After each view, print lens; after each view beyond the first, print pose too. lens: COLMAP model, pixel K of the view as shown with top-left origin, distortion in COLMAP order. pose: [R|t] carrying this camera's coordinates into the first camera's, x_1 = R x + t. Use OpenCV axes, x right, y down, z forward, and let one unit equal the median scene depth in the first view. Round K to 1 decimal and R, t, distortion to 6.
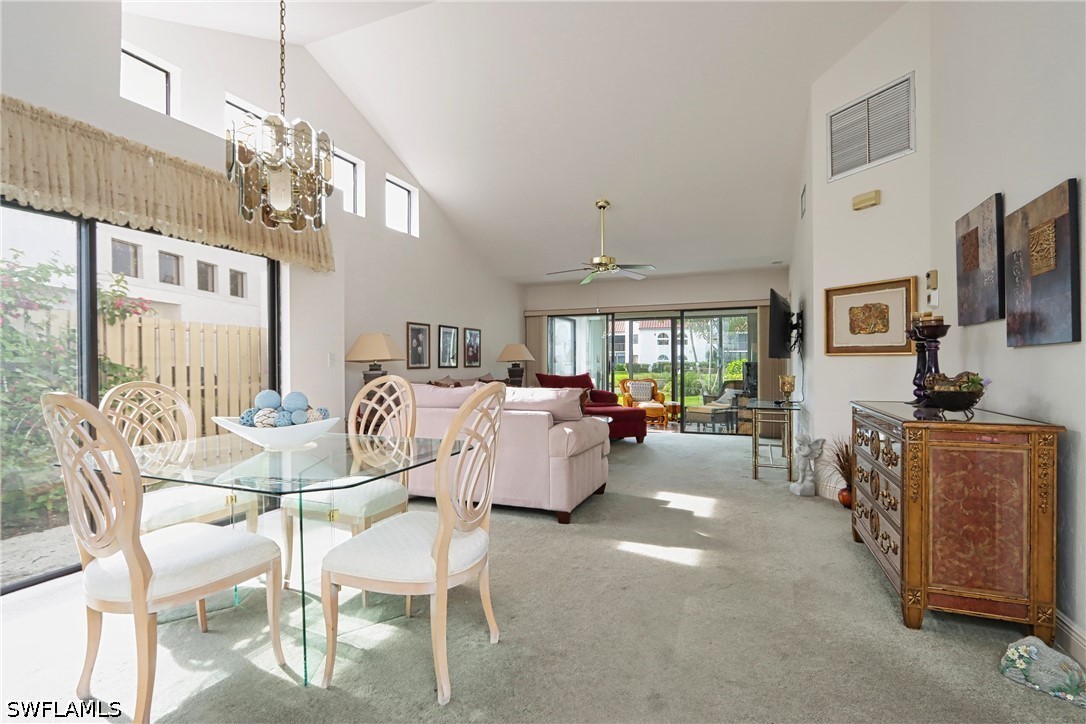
lens RADIAL K [[512.9, 0, 540.3], [0, 512.9, 363.6], [0, 0, 1]] dist [-0.001545, 0.001226]
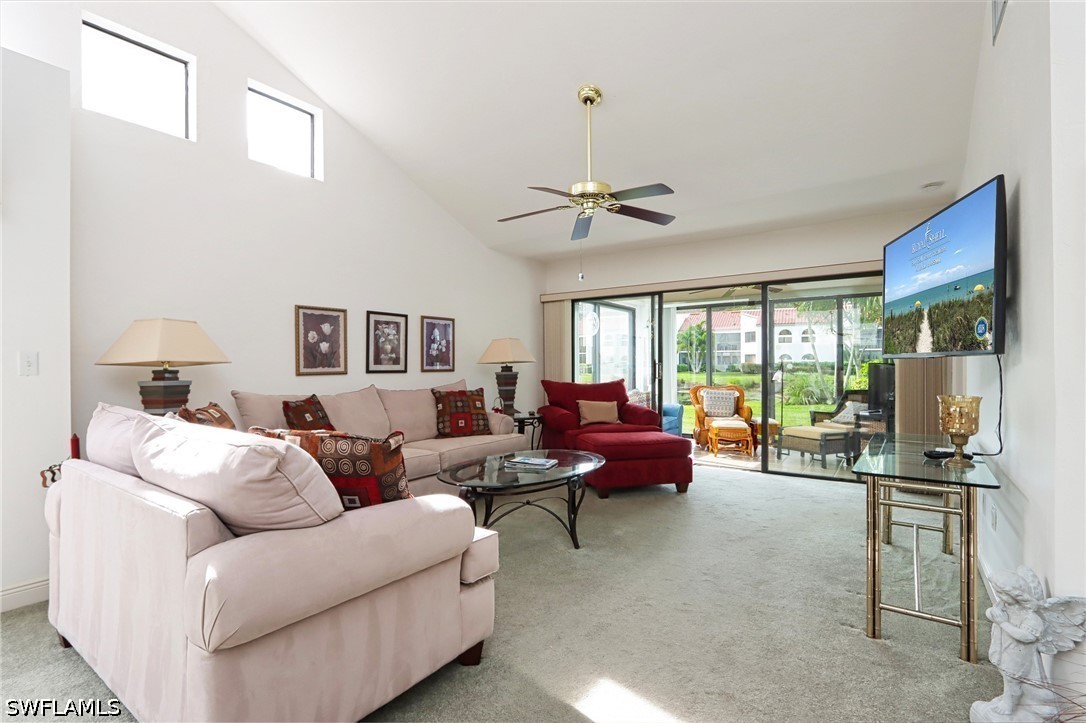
lens RADIAL K [[512.9, 0, 538.5], [0, 512.9, 364.6], [0, 0, 1]] dist [-0.001545, 0.001226]
pose [[0.974855, -0.003983, -0.222807, 0.164098], [0.004073, 0.999992, -0.000055, -0.002229], [0.222805, -0.000854, 0.974863, 0.351135]]
